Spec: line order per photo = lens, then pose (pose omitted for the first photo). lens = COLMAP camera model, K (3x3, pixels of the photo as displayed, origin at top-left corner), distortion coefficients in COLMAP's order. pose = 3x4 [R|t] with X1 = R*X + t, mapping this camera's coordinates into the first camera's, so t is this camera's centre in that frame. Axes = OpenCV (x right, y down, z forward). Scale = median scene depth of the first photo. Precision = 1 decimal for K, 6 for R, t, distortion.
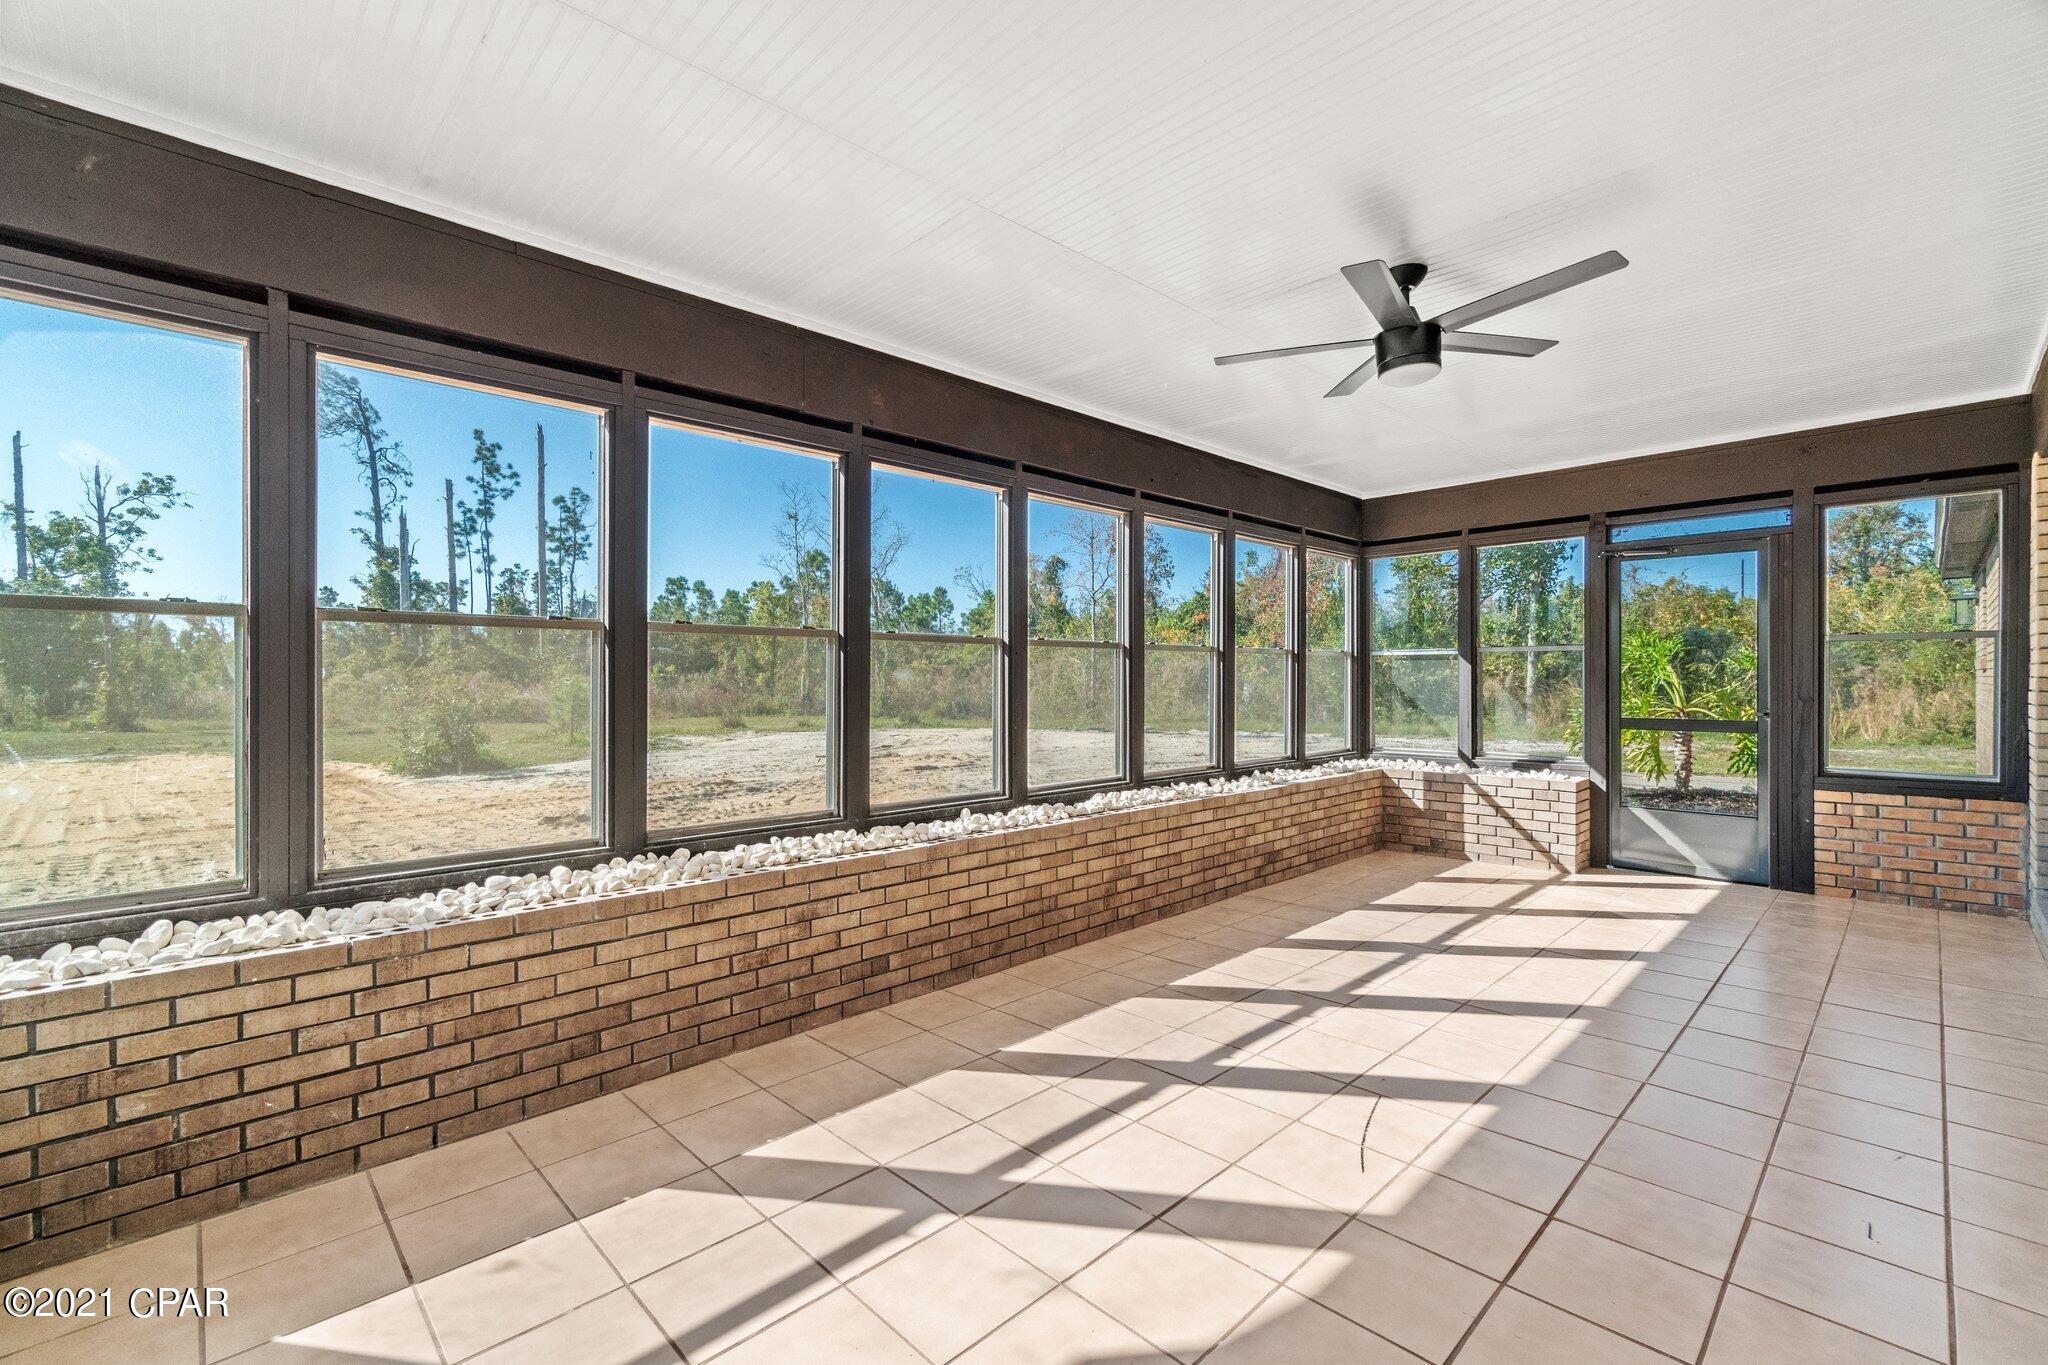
lens RADIAL K [[887.6, 0, 1020.2], [0, 887.6, 686.3], [0, 0, 1]] dist [-0.013351, 0.000156]
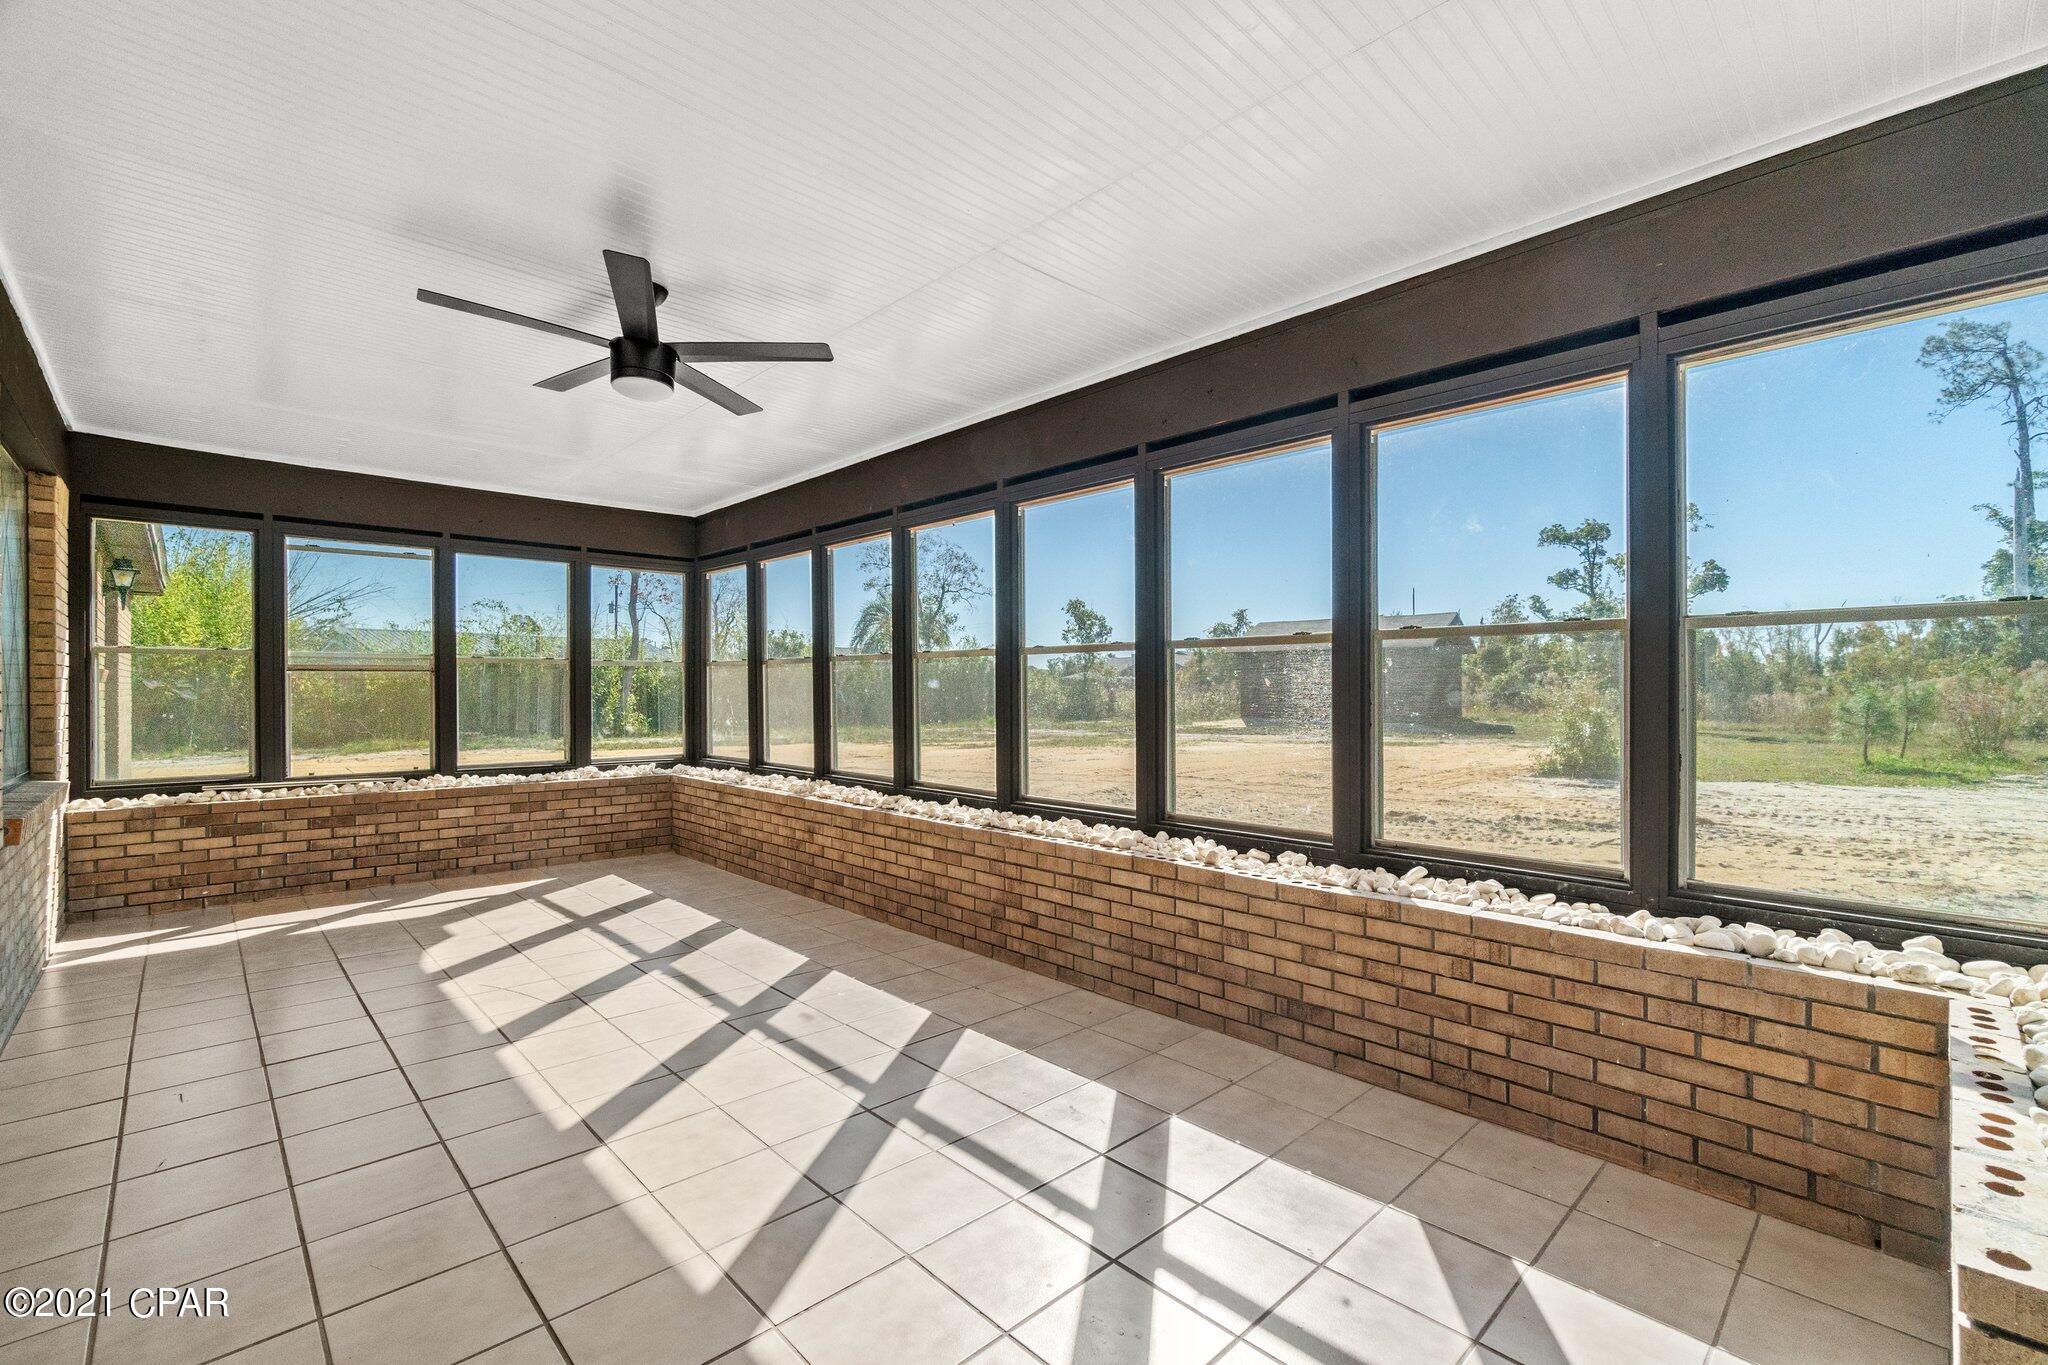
lens RADIAL K [[882.0, 0, 1030.5], [0, 882.0, 684.8], [0, 0, 1]] dist [-0.002649, 0.000125]
pose [[0.000504, -0.004547, -0.999990, 1.103789], [-0.012875, 0.999907, -0.004553, -0.008293], [0.999917, 0.012877, 0.000446, 1.095734]]
